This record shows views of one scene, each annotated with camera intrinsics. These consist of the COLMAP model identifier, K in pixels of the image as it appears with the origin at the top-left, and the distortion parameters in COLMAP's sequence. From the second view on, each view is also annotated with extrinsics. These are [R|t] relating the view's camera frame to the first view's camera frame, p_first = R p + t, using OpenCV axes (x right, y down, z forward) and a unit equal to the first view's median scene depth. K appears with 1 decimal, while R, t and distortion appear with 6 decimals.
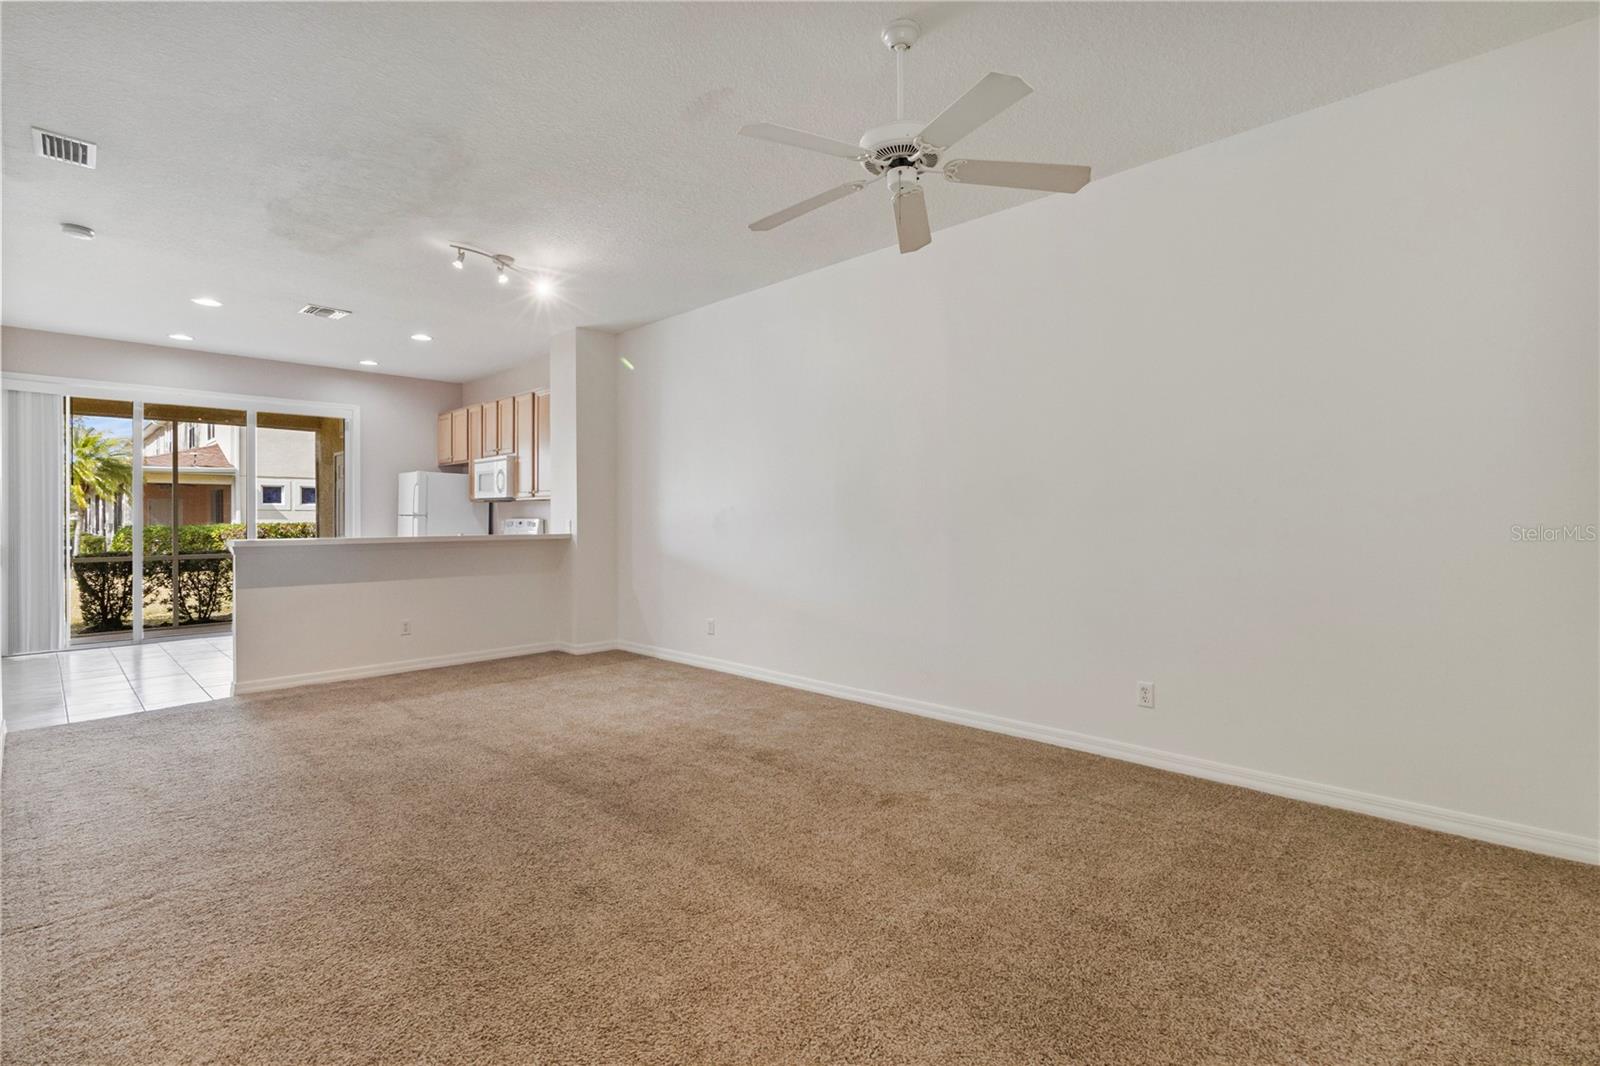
lens RADIAL K [[738.5, 0, 799.6], [0, 738.5, 518.4], [0, 0, 1]] dist [-0.000123, 0.000177]
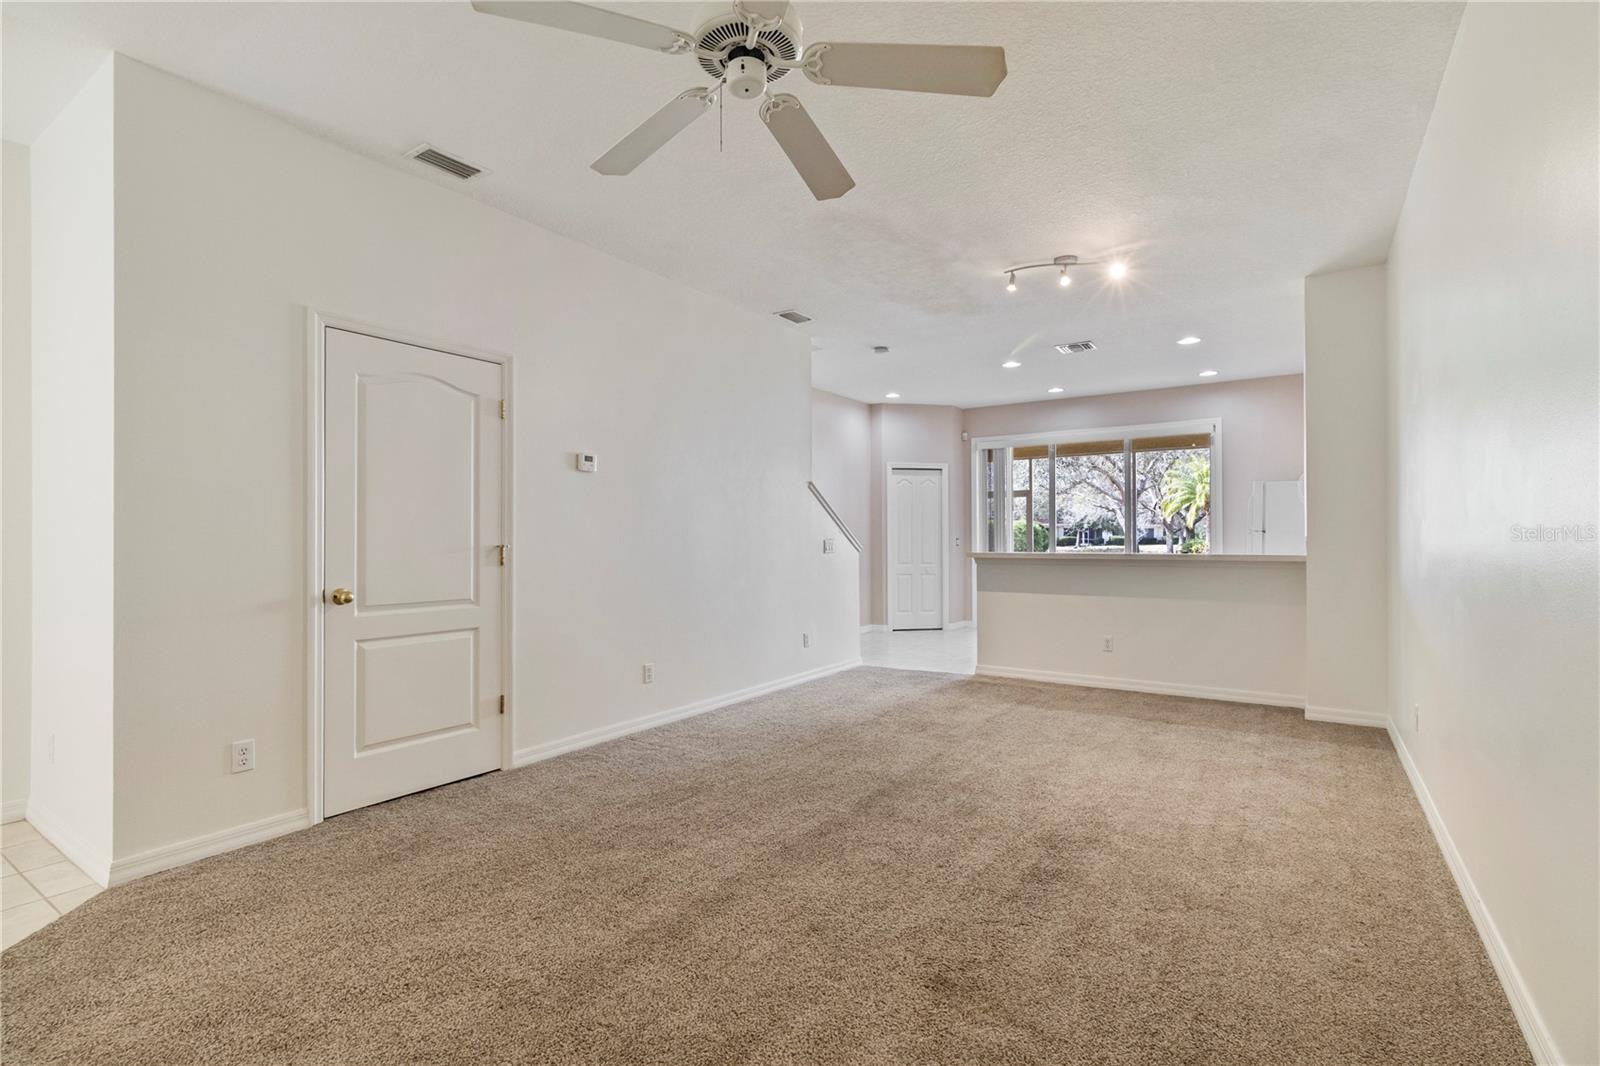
lens RADIAL K [[744.1, 0, 793.8], [0, 744.1, 535.6], [0, 0, 1]] dist [-0.000018, 0.000034]
pose [[0.165273, 0.000886, -0.986247, 0.328552], [0.003364, 0.999993, 0.001462, -0.001935], [0.986242, -0.003560, 0.165269, 0.345732]]
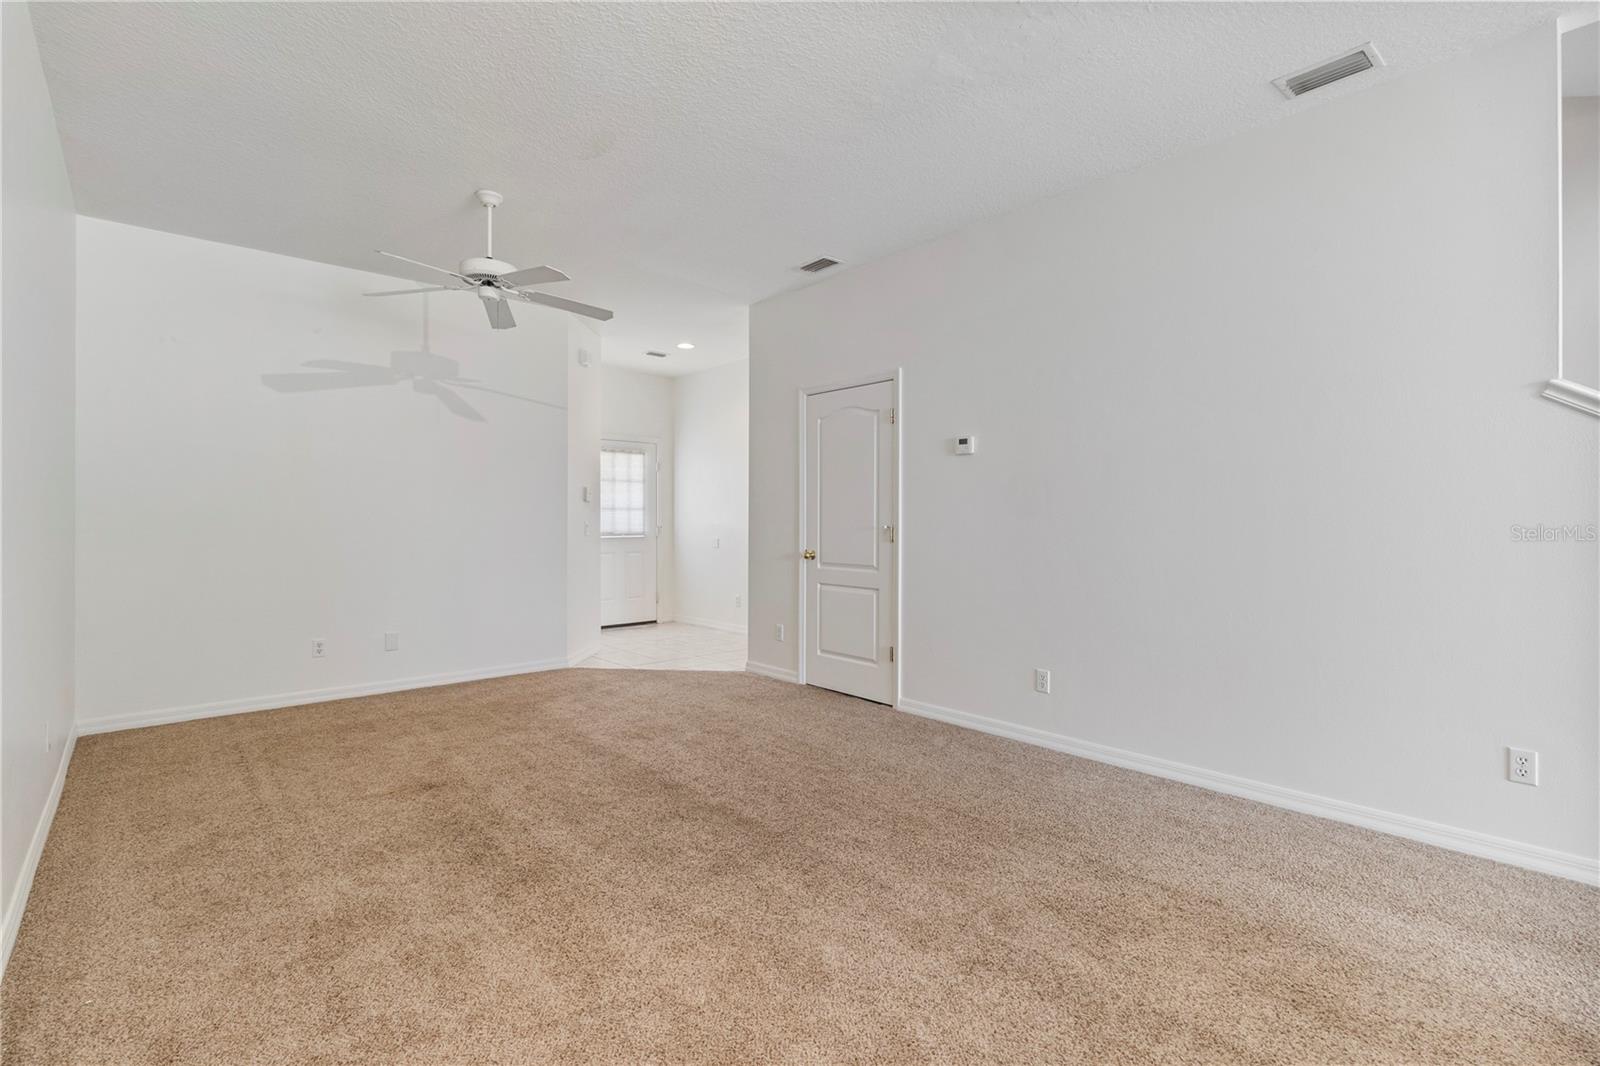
lens RADIAL K [[738.5, 0, 799.6], [0, 738.5, 518.4], [0, 0, 1]] dist [-0.000123, 0.000177]
pose [[-0.996335, 0.006230, 0.085308, -0.228497], [0.005951, 0.999976, -0.003517, 0.000321], [-0.085328, -0.002997, -0.996348, 0.910514]]
